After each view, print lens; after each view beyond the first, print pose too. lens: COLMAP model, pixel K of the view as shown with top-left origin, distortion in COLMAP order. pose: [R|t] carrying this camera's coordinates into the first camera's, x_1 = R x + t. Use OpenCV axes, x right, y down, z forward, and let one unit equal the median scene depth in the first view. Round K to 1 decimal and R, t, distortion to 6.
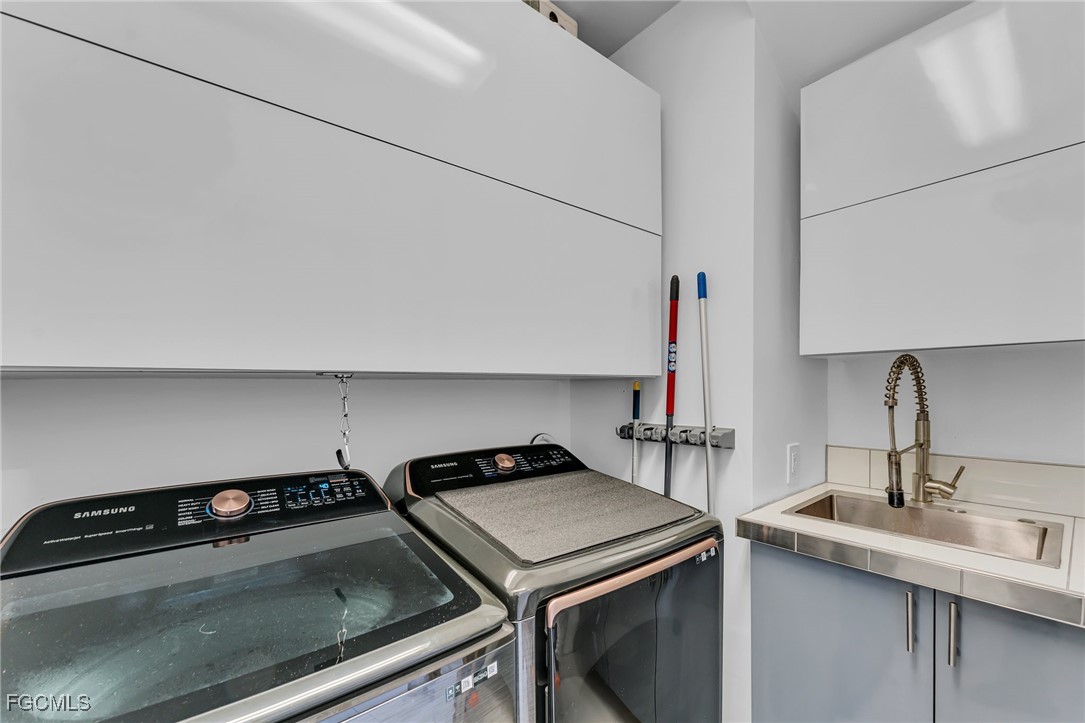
lens RADIAL K [[450.5, 0, 541.0], [0, 450.5, 392.3], [0, 0, 1]] dist [-0.001185, -0.000155]
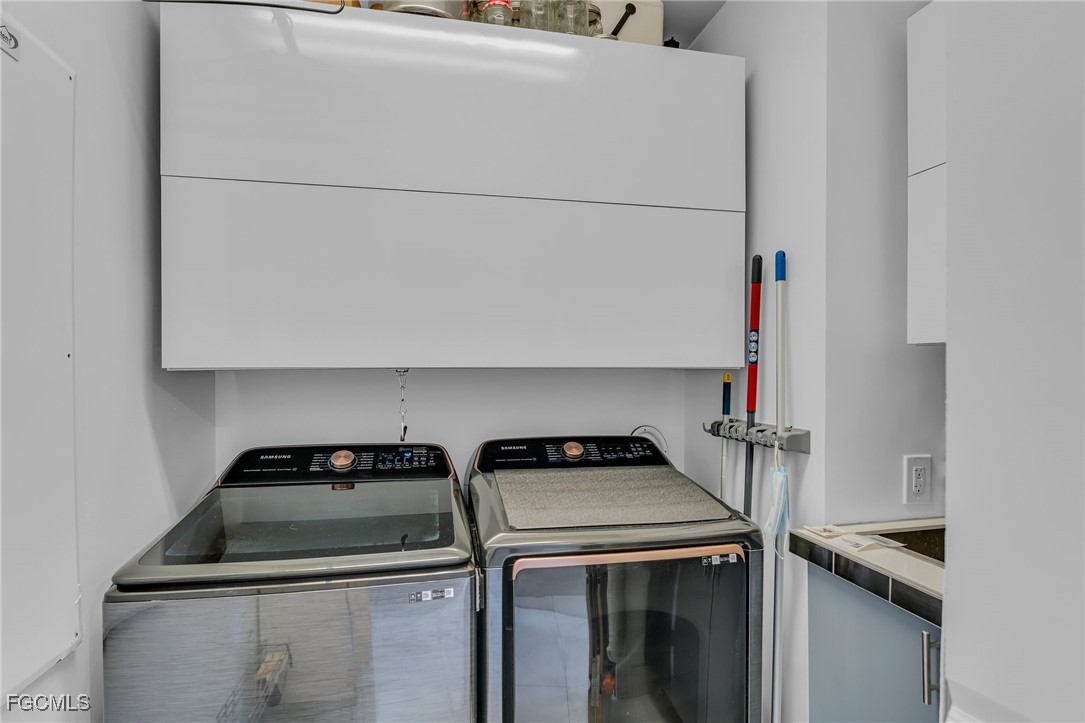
lens RADIAL K [[567.3, 0, 542.5], [0, 567.3, 361.5], [0, 0, 1]] dist [0.001234, -0.000004]
pose [[0.886358, 0.002947, -0.462992, 0.473070], [-0.011908, 0.999794, -0.016432, -0.027352], [0.462848, 0.020078, 0.886210, -0.200955]]
